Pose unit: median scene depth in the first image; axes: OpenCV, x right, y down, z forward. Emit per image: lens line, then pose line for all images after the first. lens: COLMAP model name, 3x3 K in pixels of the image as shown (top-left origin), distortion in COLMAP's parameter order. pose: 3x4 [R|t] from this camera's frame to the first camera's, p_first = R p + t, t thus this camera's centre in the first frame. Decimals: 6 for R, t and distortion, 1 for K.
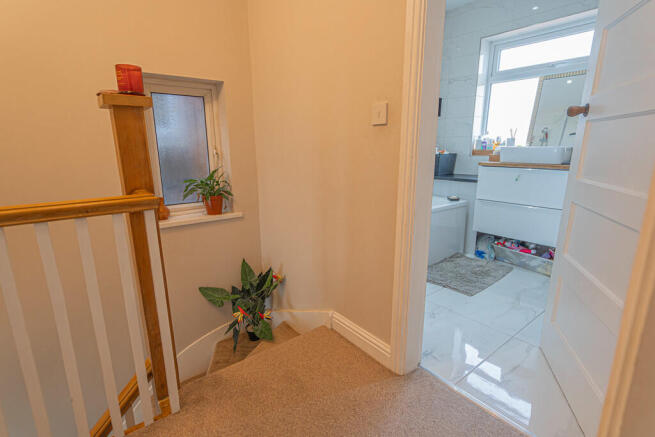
lens RADIAL K [[321.8, 0, 327.5], [0, 321.8, 218.5], [0, 0, 1]] dist [0.002682, 0.000209]
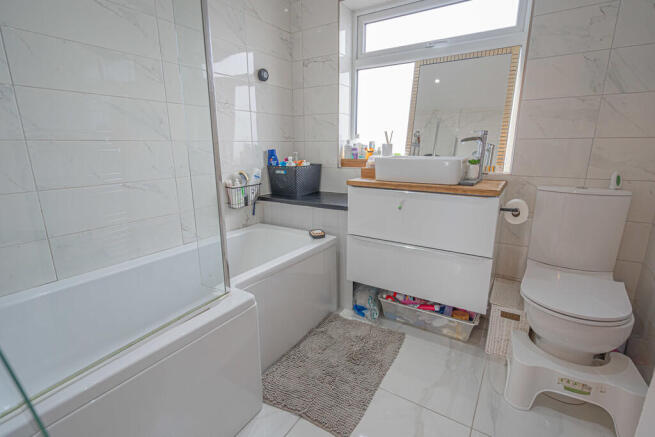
lens RADIAL K [[300.5, 0, 327.5], [0, 300.5, 218.5], [0, 0, 1]] dist [0.002790, 0.000221]
pose [[0.945345, -0.077934, 0.316621, 0.212196], [0.074785, 0.996955, 0.022104, -0.105003], [-0.317380, 0.002783, 0.948294, 0.393926]]
